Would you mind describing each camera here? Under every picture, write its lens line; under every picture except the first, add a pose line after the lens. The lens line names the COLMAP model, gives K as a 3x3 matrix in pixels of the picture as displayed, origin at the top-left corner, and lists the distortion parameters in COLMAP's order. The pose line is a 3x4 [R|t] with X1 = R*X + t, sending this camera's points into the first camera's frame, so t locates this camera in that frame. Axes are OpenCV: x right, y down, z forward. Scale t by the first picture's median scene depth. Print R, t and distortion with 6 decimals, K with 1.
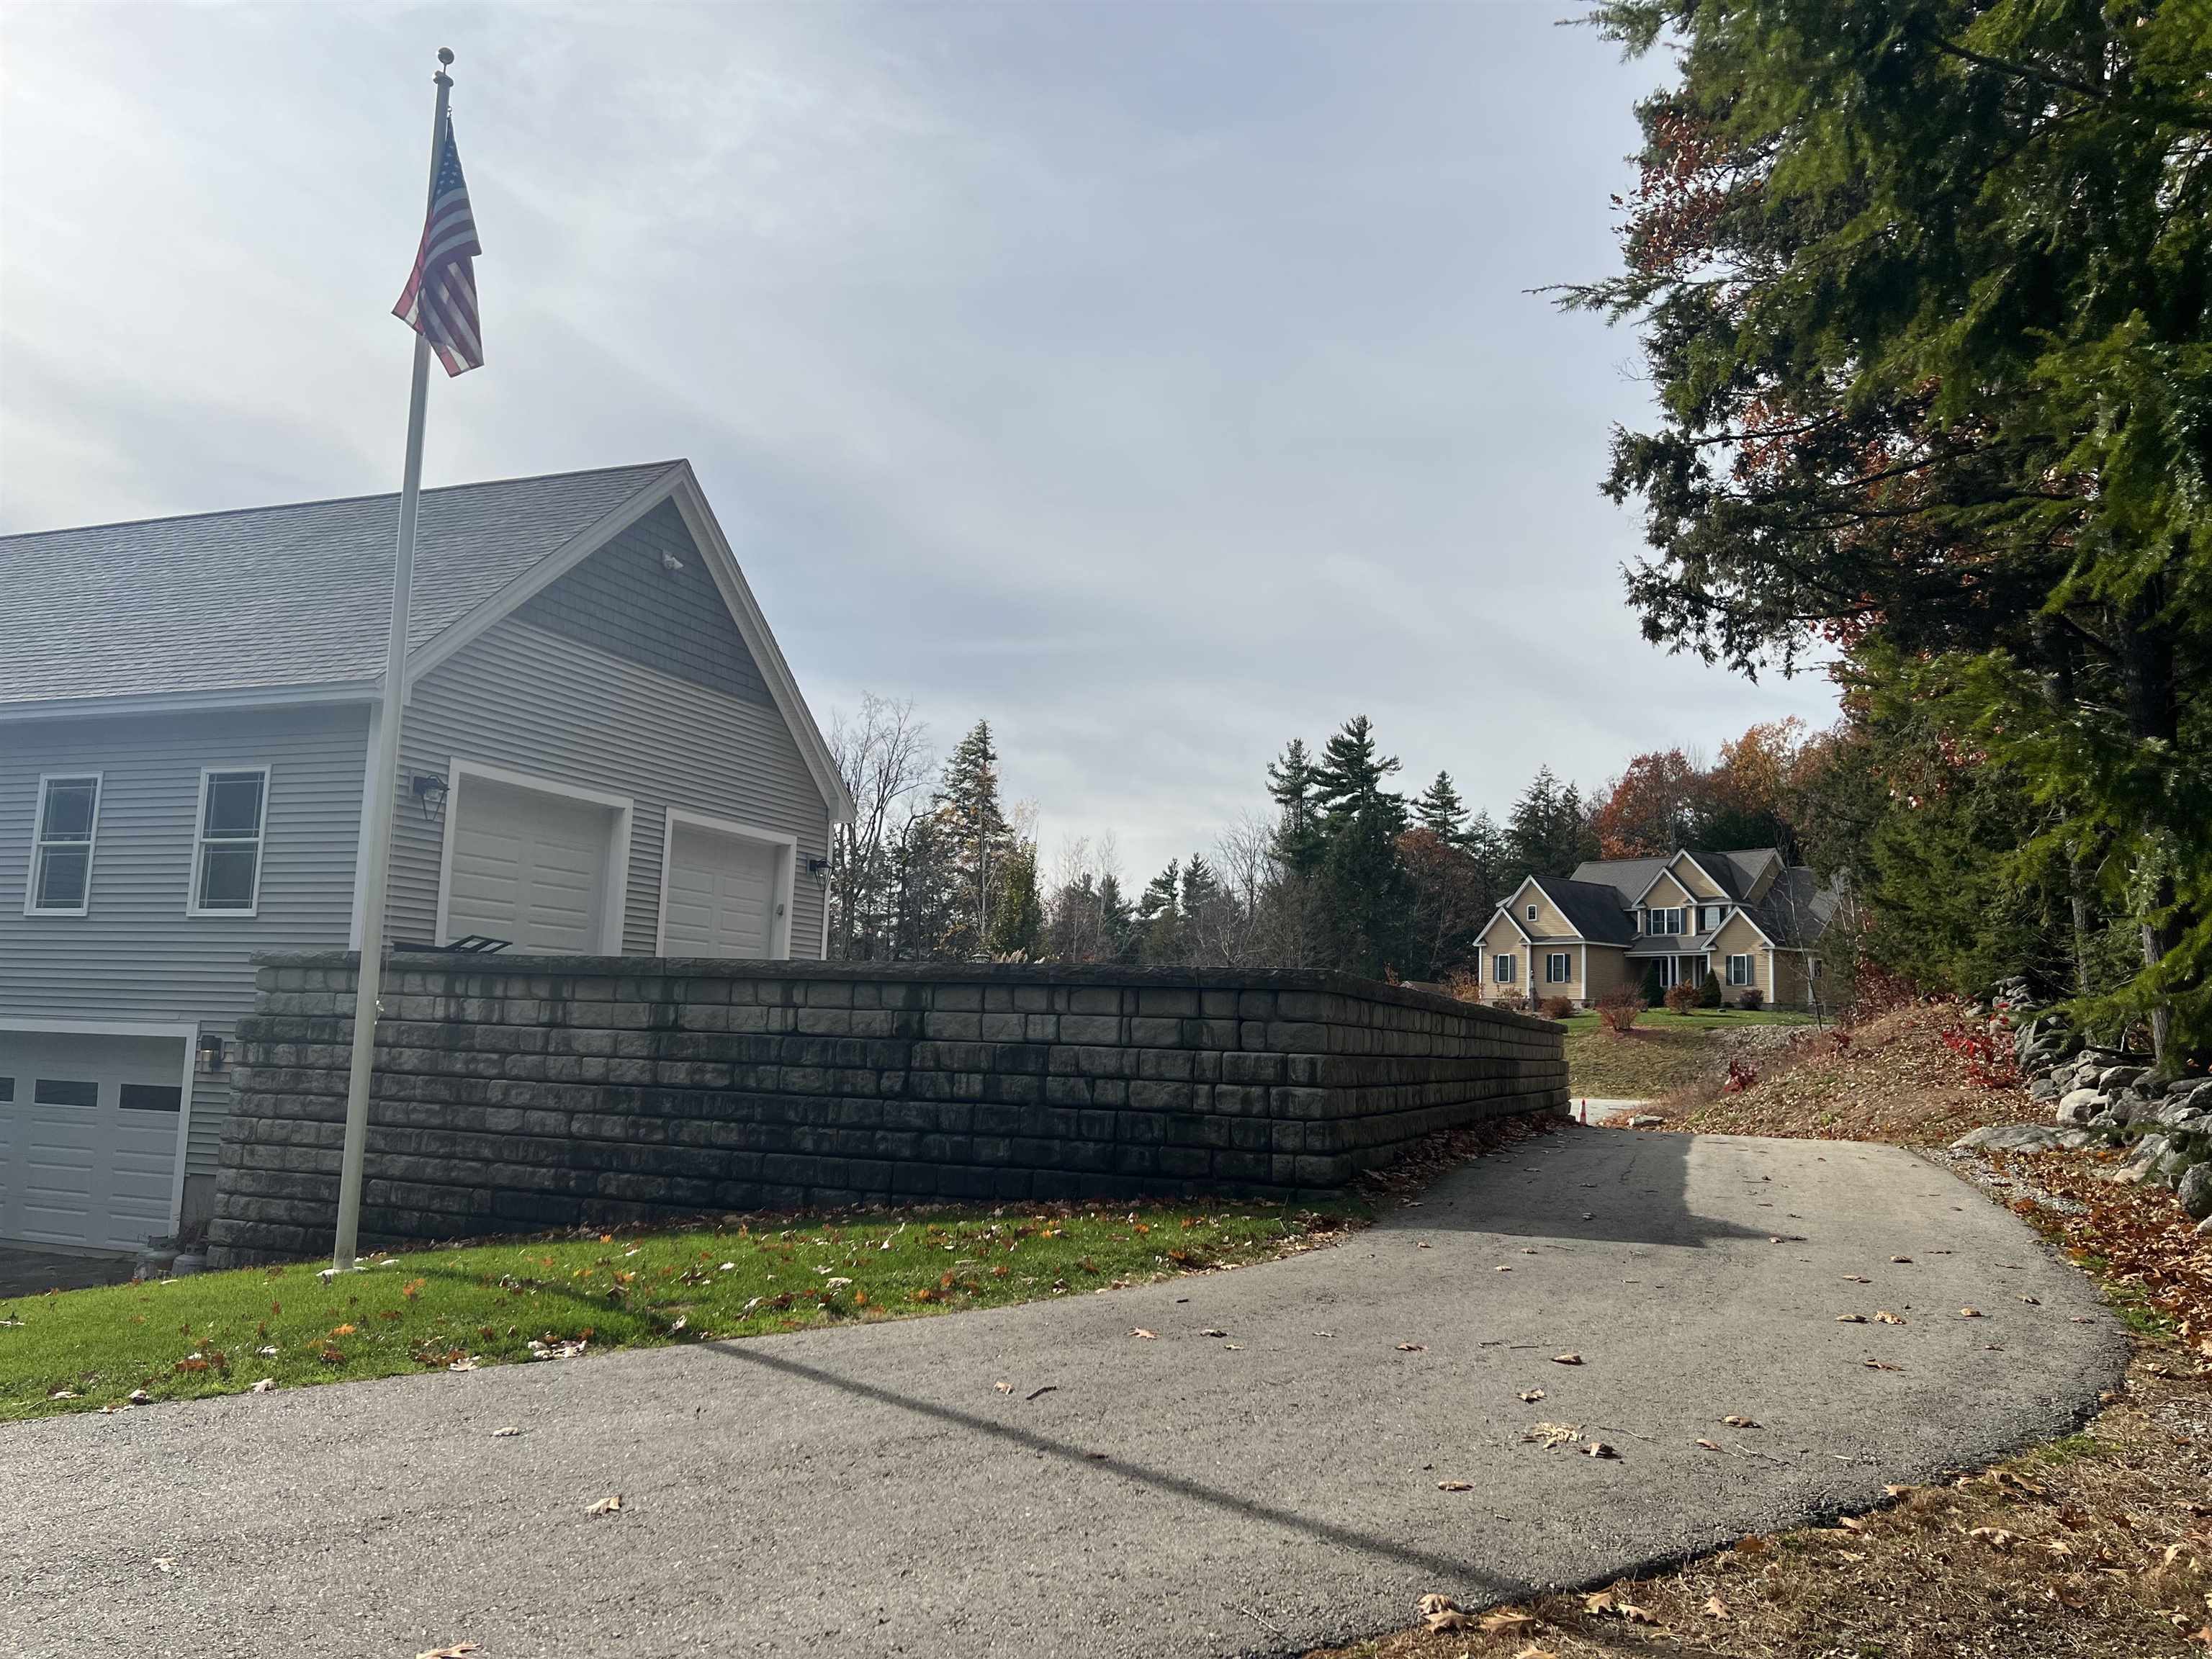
lens RADIAL K [[1628.5, 0, 1113.3], [0, 1628.5, 860.0], [0, 0, 1]] dist [0.098386, -0.139212]
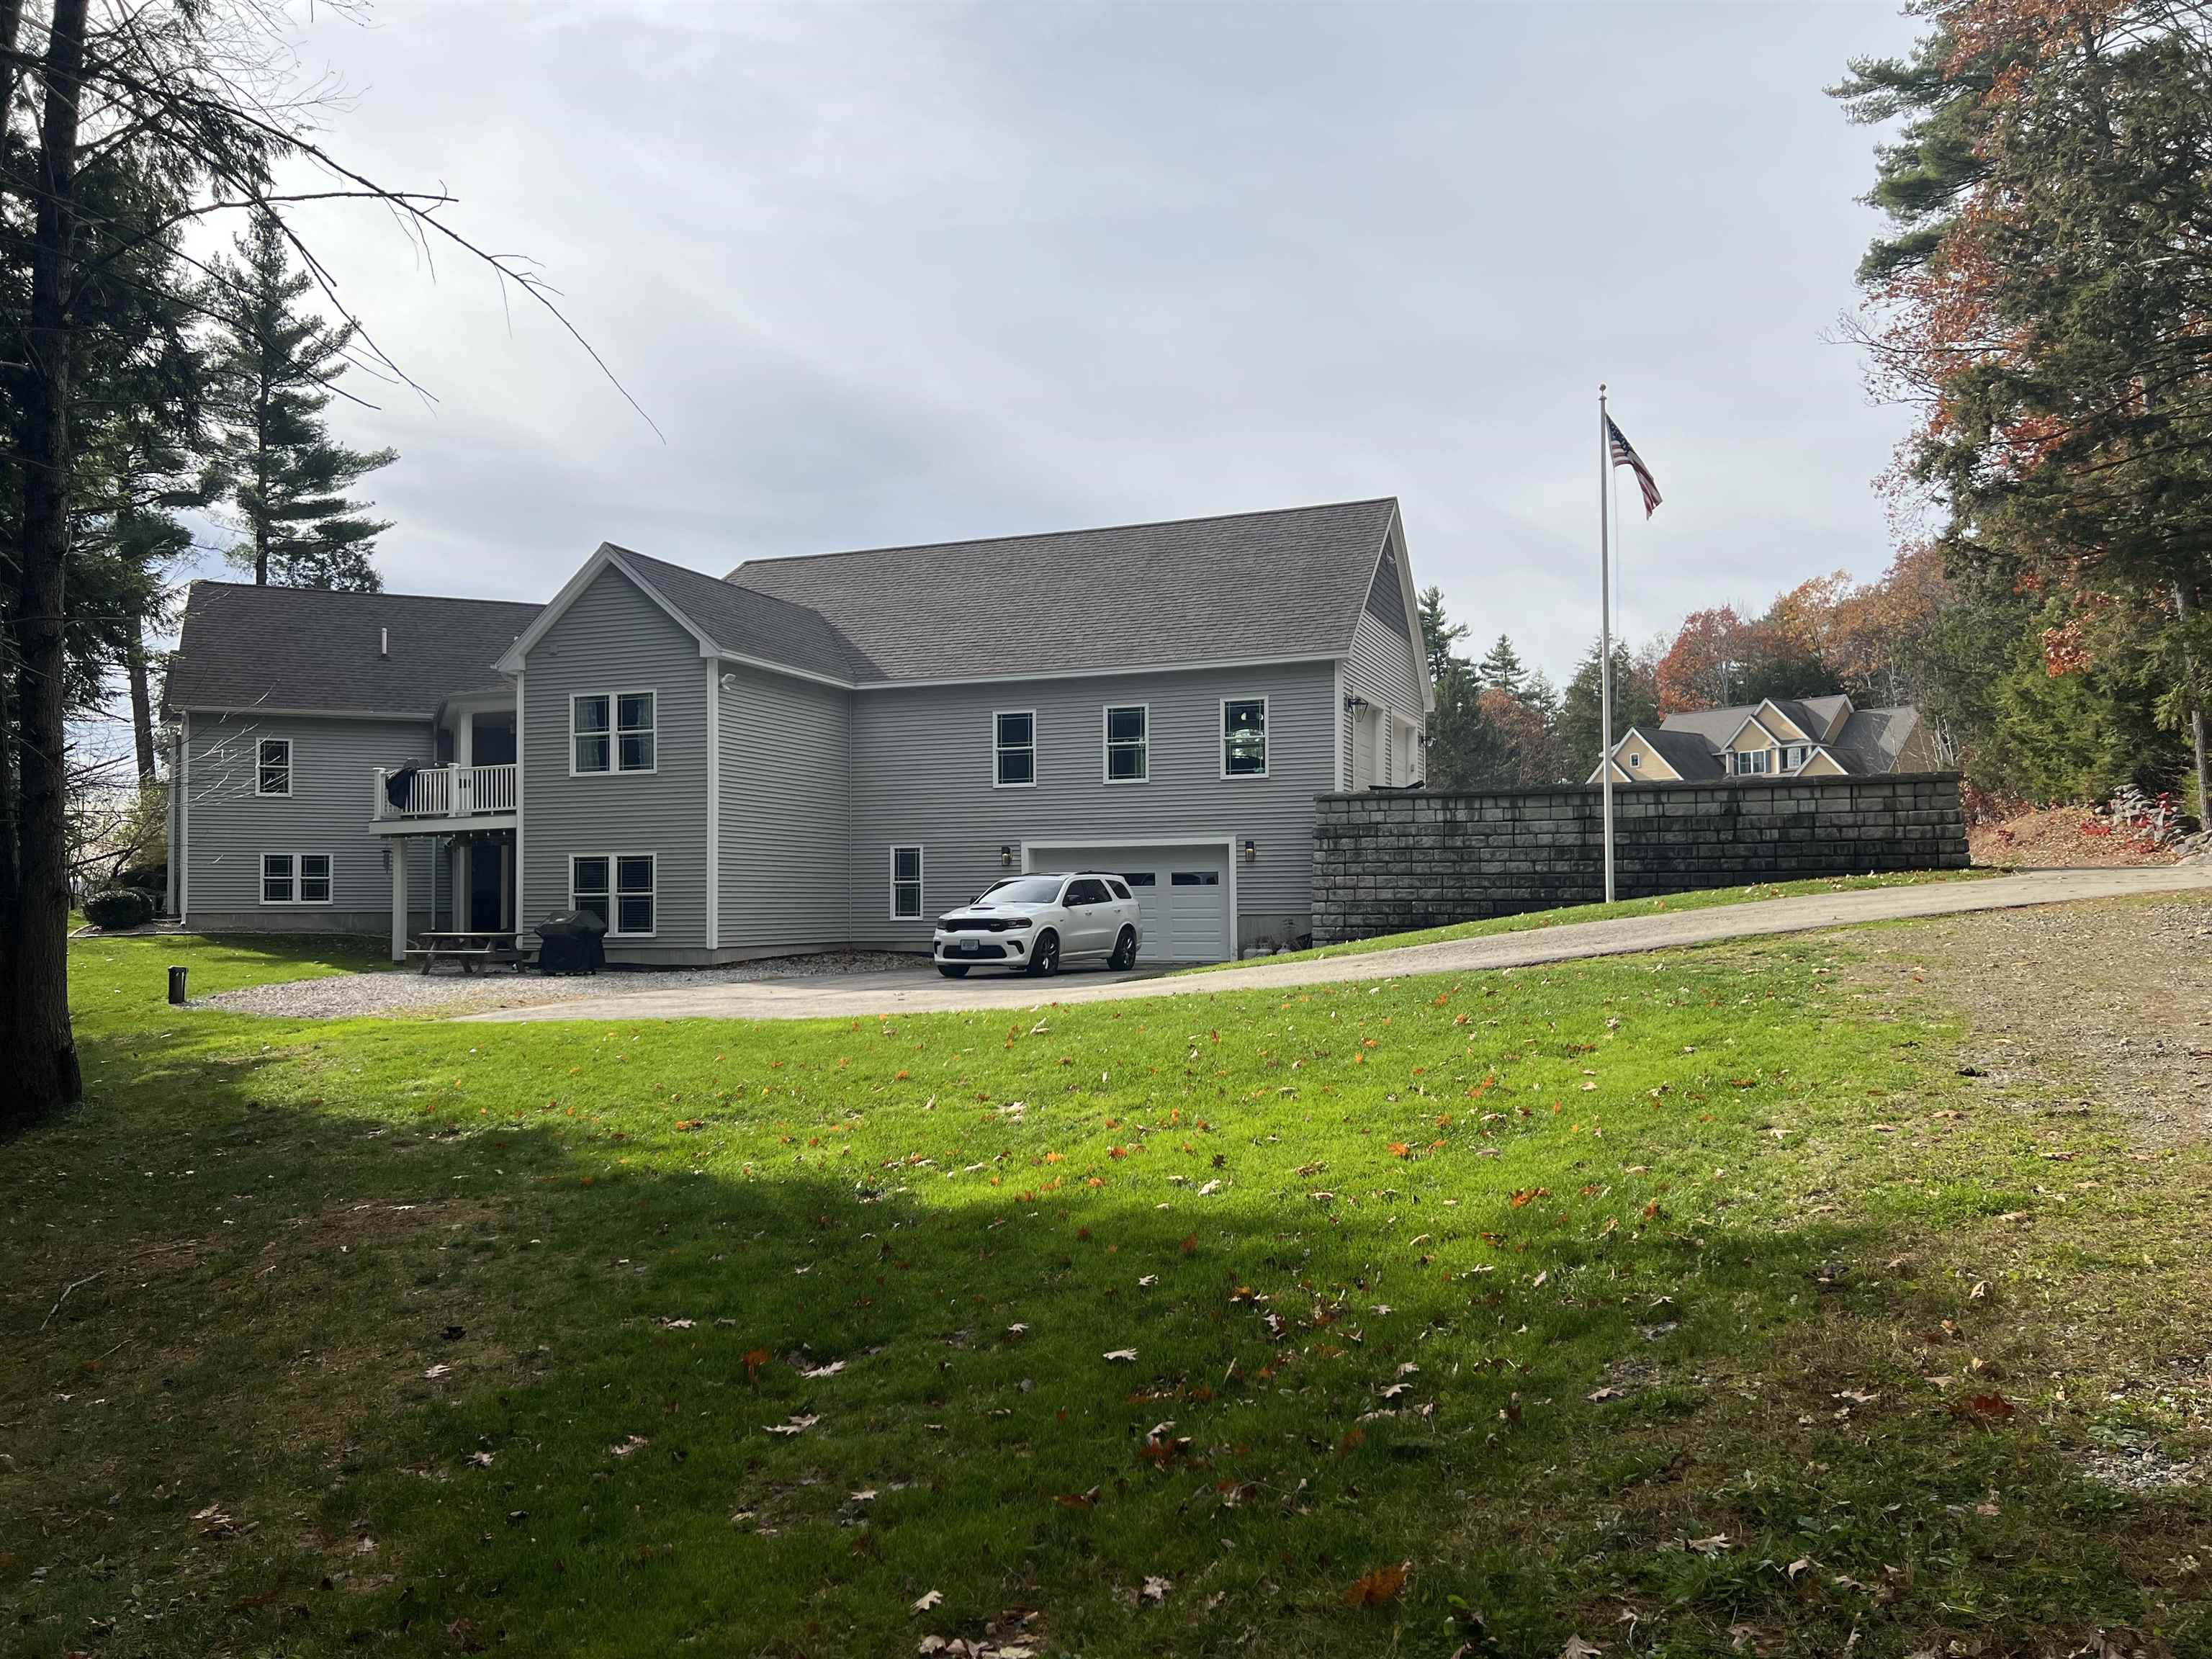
lens RADIAL K [[1628.5, 0, 1113.3], [0, 1628.5, 860.0], [0, 0, 1]] dist [0.098386, -0.139212]
pose [[0.999060, -0.042027, 0.010591, -0.482659], [0.041059, 0.996009, 0.079248, -0.017367], [-0.013879, -0.078738, 0.996799, -0.564582]]
